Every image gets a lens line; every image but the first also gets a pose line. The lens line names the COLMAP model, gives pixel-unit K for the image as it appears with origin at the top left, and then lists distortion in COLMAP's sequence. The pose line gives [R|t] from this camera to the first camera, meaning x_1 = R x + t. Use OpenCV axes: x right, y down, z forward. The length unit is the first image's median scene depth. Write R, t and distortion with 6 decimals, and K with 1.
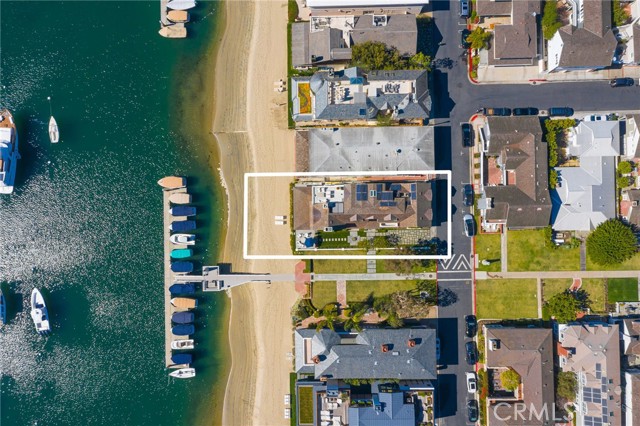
lens RADIAL K [[507.5, 0, 318.4], [0, 507.5, 214.5], [0, 0, 1]] dist [-0.001782, 0.019344]
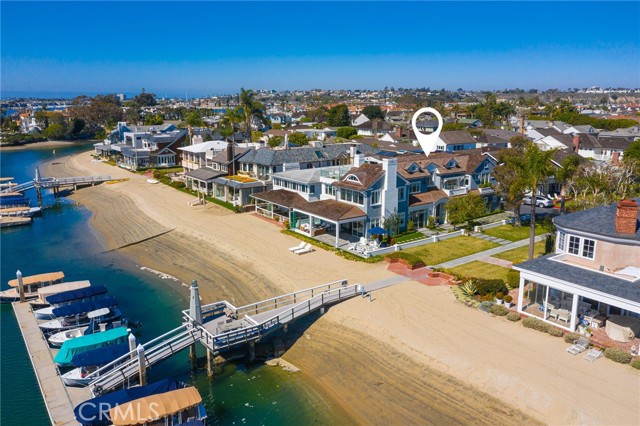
lens RADIAL K [[507.5, 0, 318.1], [0, 507.5, 210.4], [0, 0, 1]] dist [-0.001782, 0.019344]
pose [[0.821321, -0.095425, 0.562428, -0.336746], [0.569462, 0.195599, -0.798407, 0.406727], [-0.033823, 0.976030, 0.214990, 0.862402]]
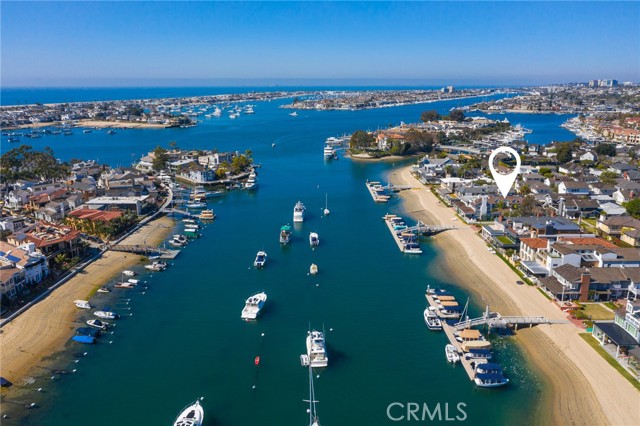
lens RADIAL K [[507.5, 0, 319.6], [0, 507.5, 212.9], [0, 0, 1]] dist [-0.001782, 0.019344]
pose [[0.999605, 0.028057, 0.001590, -0.564087], [-0.005921, 0.265600, -0.964065, 1.767130], [-0.027471, 0.963675, 0.265661, 0.512865]]
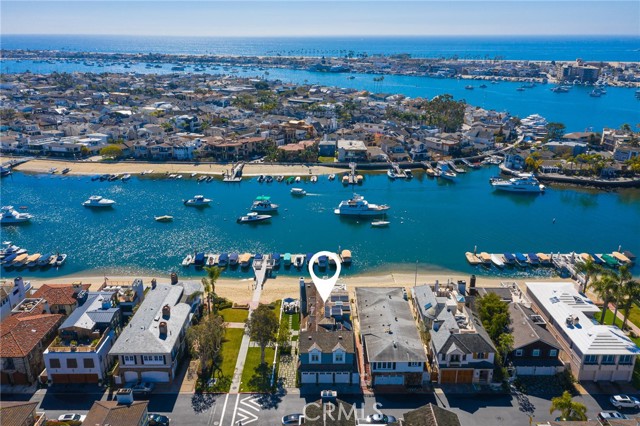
lens RADIAL K [[507.5, 0, 319.3], [0, 507.5, 215.1], [0, 0, 1]] dist [-0.001782, 0.019344]
pose [[-0.012114, 0.366615, -0.930294, 0.825747], [-0.999731, 0.013947, 0.018515, -0.022746], [0.019763, 0.930268, 0.366348, 0.479594]]
